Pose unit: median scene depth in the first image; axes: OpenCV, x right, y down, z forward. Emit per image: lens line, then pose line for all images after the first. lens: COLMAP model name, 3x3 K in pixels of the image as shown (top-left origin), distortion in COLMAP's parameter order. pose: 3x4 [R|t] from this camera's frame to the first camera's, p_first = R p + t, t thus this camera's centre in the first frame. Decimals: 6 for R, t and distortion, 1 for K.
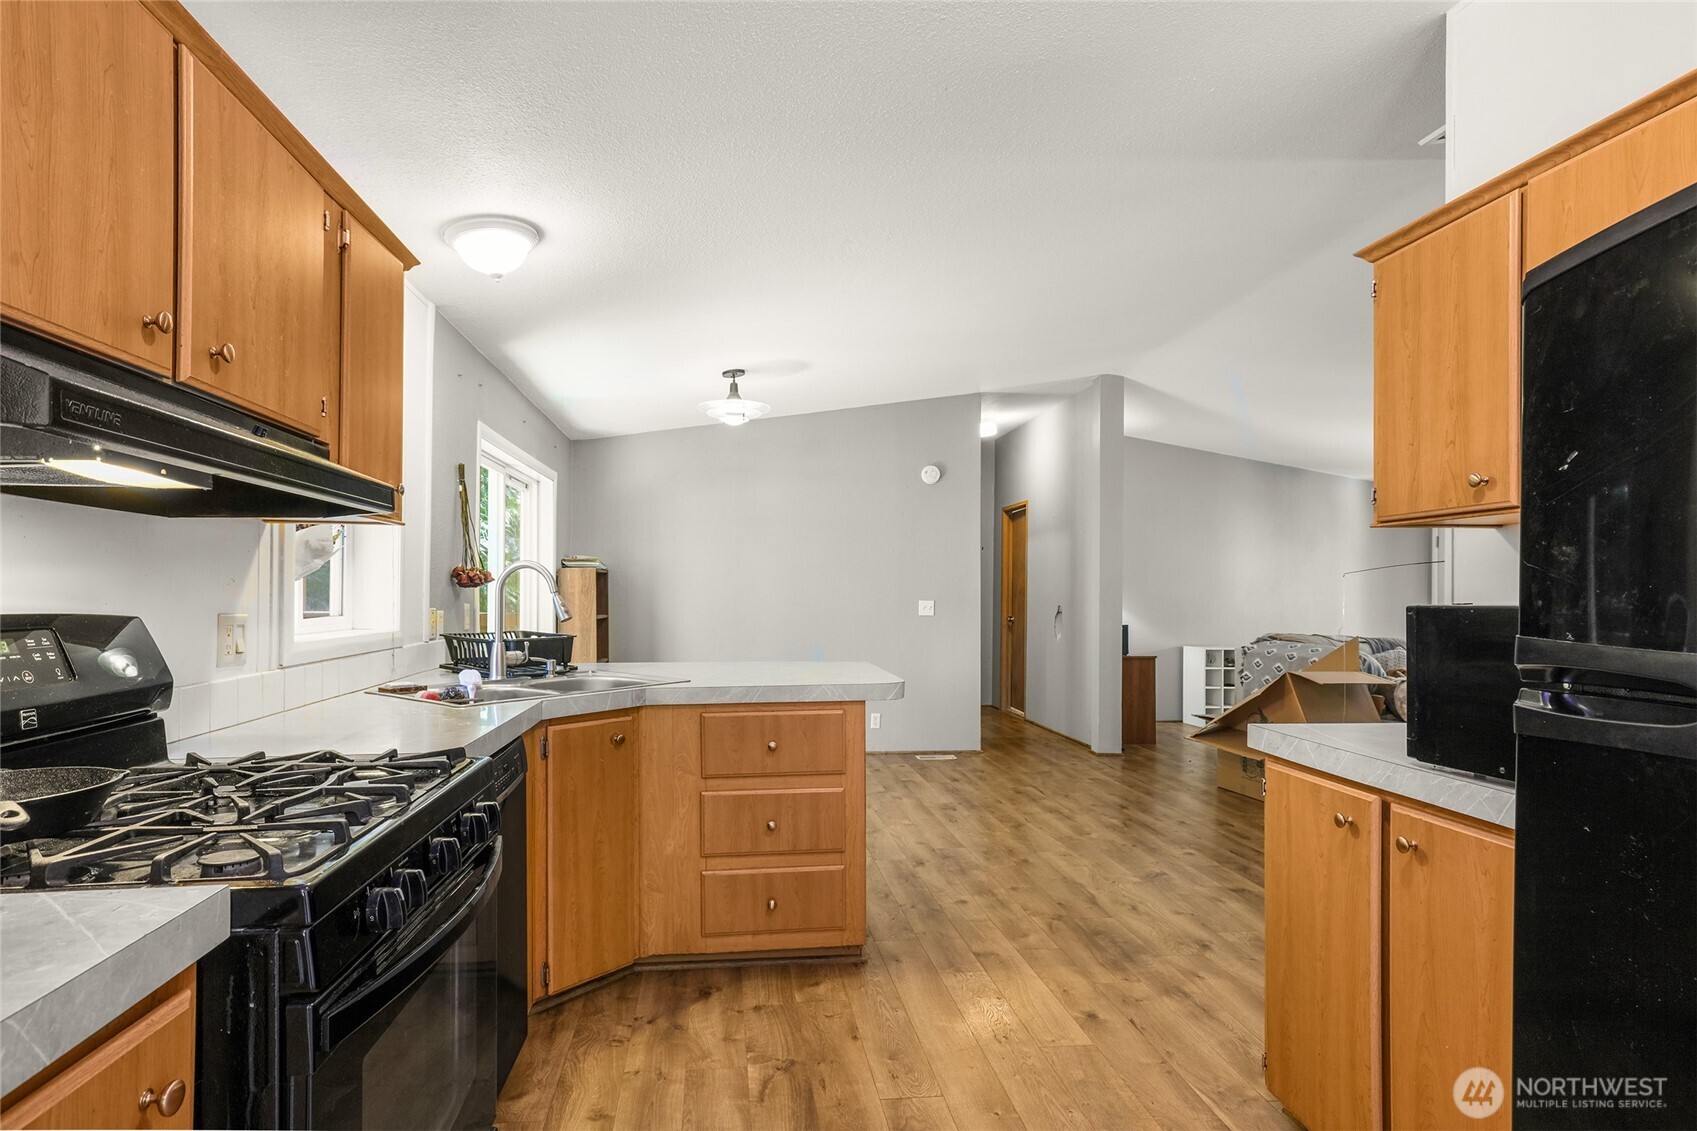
lens RADIAL K [[925.2, 0, 849.8], [0, 925.2, 592.3], [0, 0, 1]] dist [-0.002106, -0.000870]
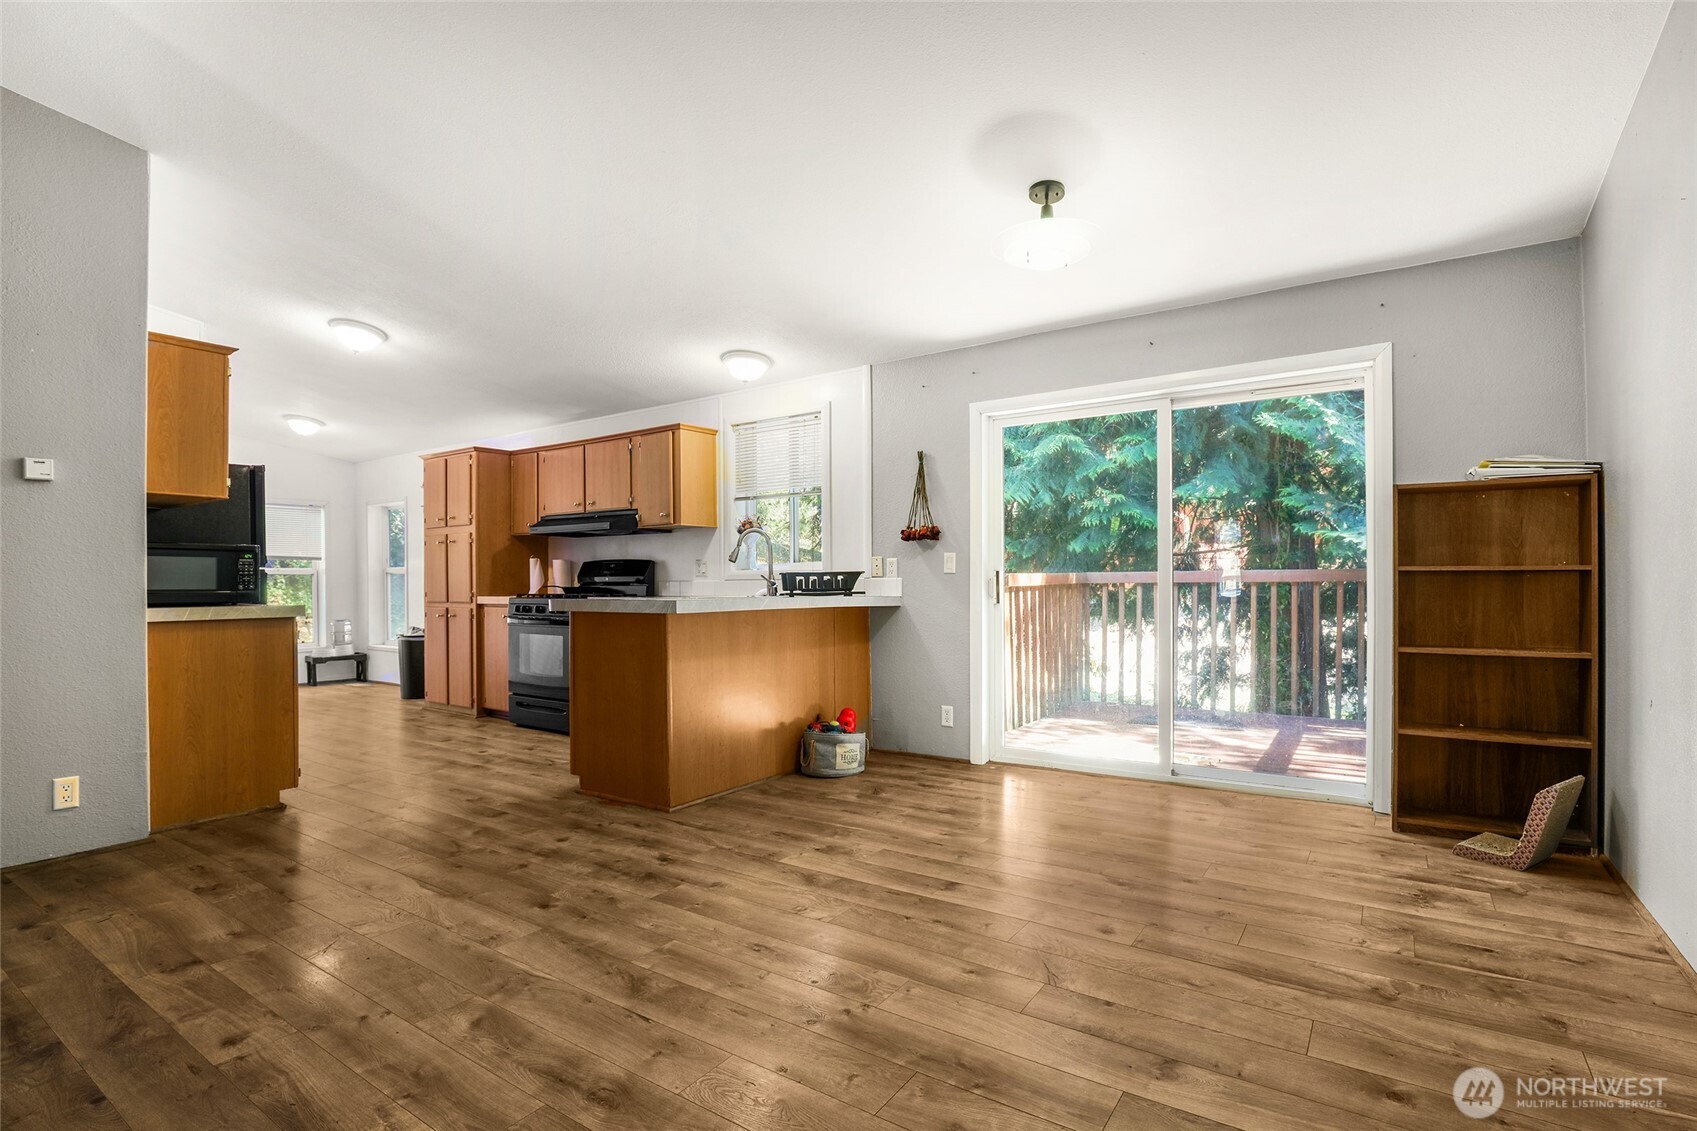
lens RADIAL K [[786.3, 0, 872.2], [0, 786.3, 573.3], [0, 0, 1]] dist [-0.001671, -0.000150]
pose [[-0.652103, -0.002703, -0.758126, 0.435999], [0.007225, 0.999926, -0.009781, 0.044570], [0.758096, -0.011856, -0.652035, 1.440194]]
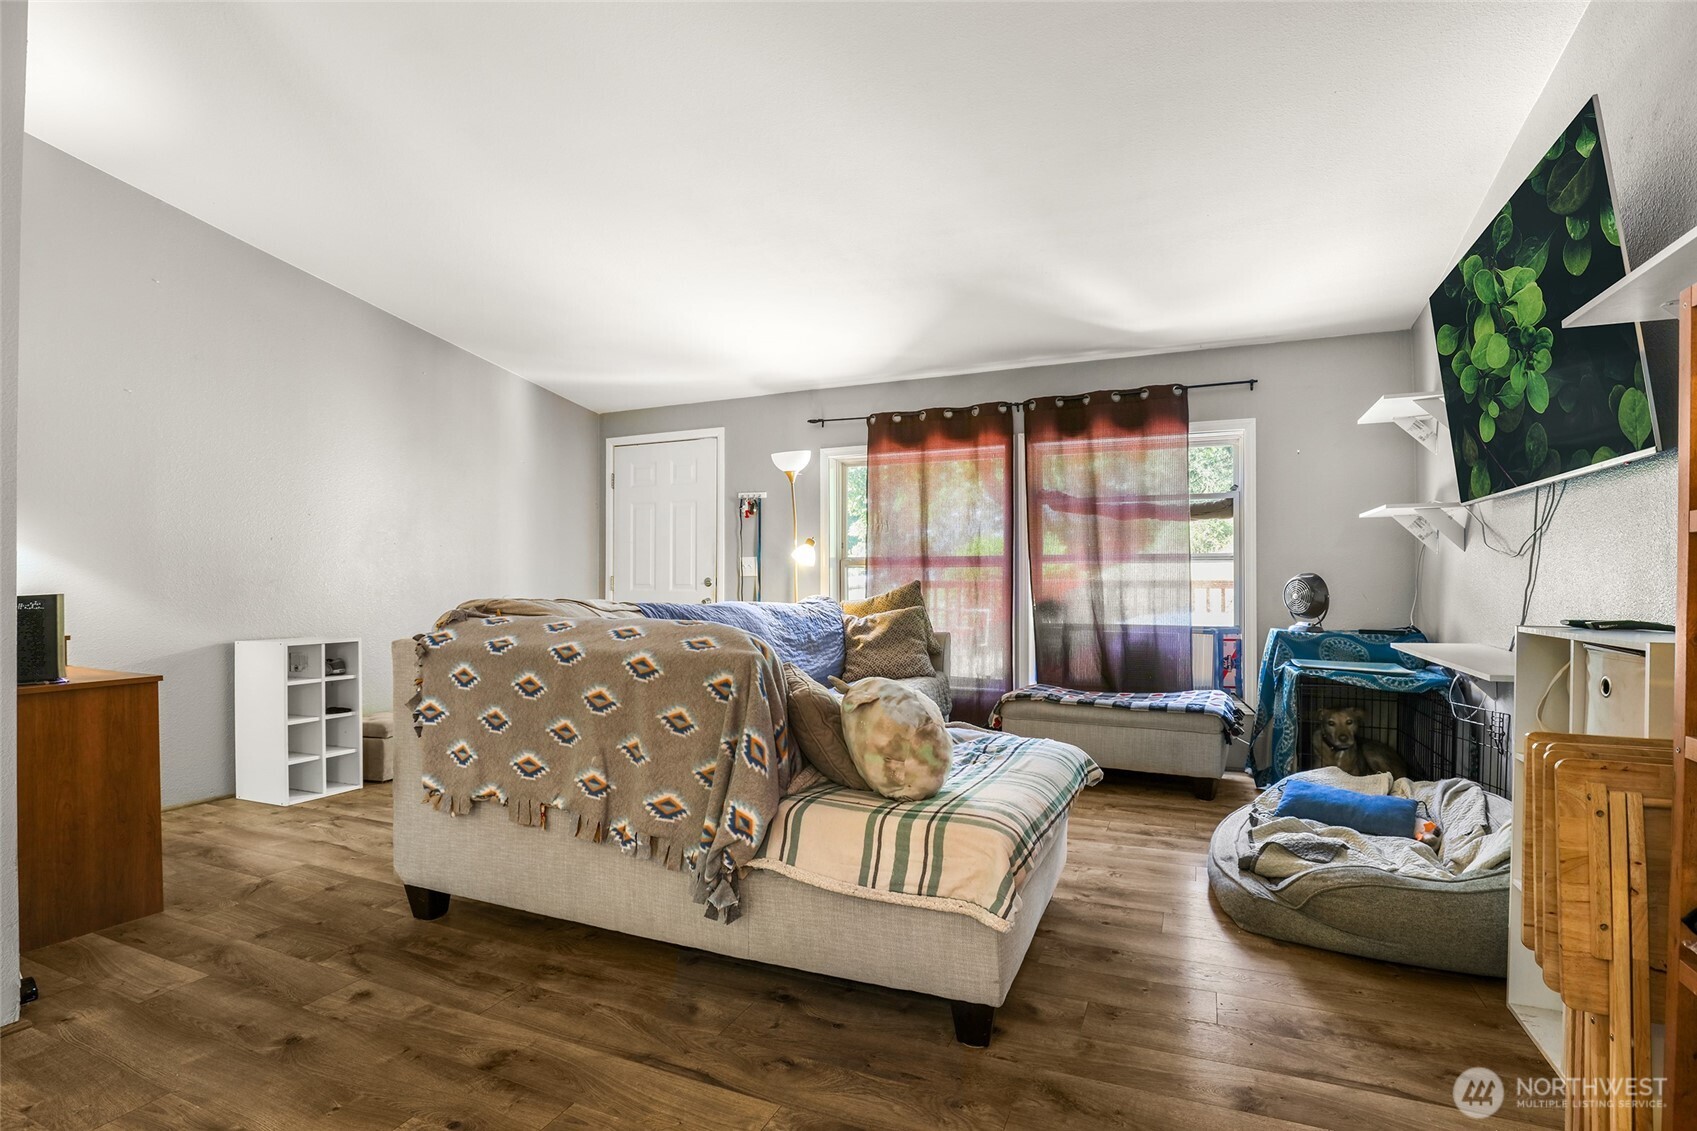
lens RADIAL K [[793.7, 0, 848.5], [0, 793.7, 565.5], [0, 0, 1]] dist [-0.049174, 0.000011]
pose [[0.513570, 0.006182, 0.858026, 0.335894], [0.010444, 0.999855, -0.013455, 0.050783], [-0.857984, 0.015871, 0.513431, 0.965540]]
